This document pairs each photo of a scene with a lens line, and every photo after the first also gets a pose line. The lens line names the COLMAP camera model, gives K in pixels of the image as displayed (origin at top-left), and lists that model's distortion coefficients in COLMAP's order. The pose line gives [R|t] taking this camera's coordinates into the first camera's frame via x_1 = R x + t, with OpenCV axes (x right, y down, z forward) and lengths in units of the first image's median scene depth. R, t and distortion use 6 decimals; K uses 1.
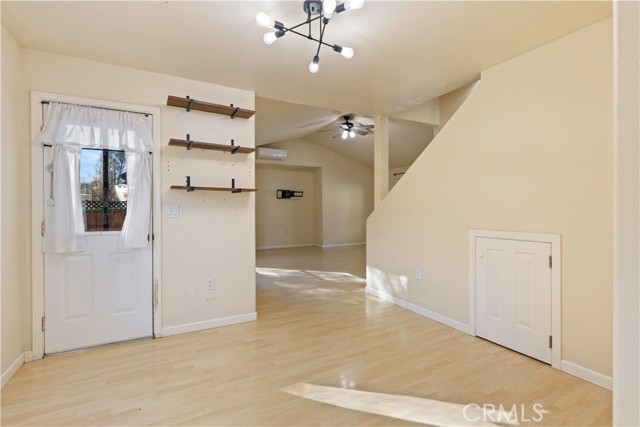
lens RADIAL K [[304.1, 0, 321.0], [0, 304.1, 207.7], [0, 0, 1]] dist [0.002910, 0.000785]
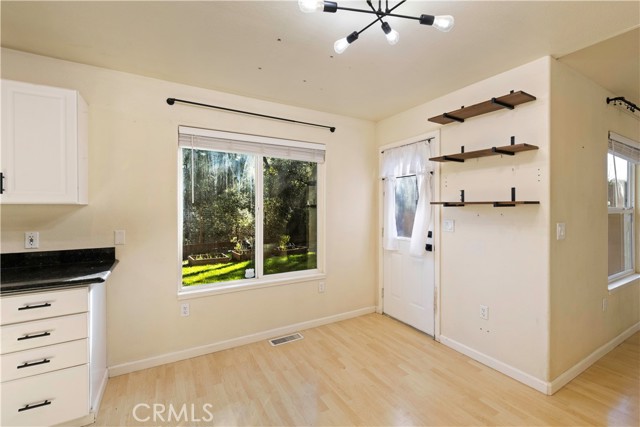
lens RADIAL K [[275.9, 0, 322.9], [0, 275.9, 210.3], [0, 0, 1]] dist [-0.000335, -0.000256]
pose [[0.031745, 0.006527, -0.999475, 0.439666], [0.000533, 0.999978, 0.006547, -0.049190], [0.999496, -0.000740, 0.031741, 0.565272]]
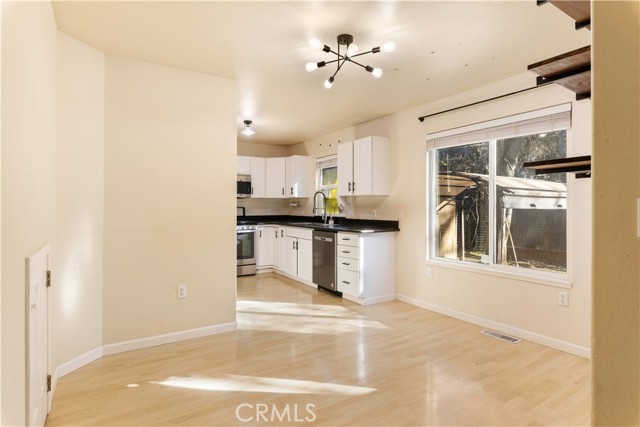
lens RADIAL K [[349.2, 0, 318.6], [0, 349.2, 208.4], [0, 0, 1]] dist [0.001507, 0.000139]
pose [[-0.997814, 0.001988, -0.066059, 0.110712], [0.001829, 0.999995, 0.002456, -0.001424], [0.066064, 0.002330, -0.997813, 1.592386]]
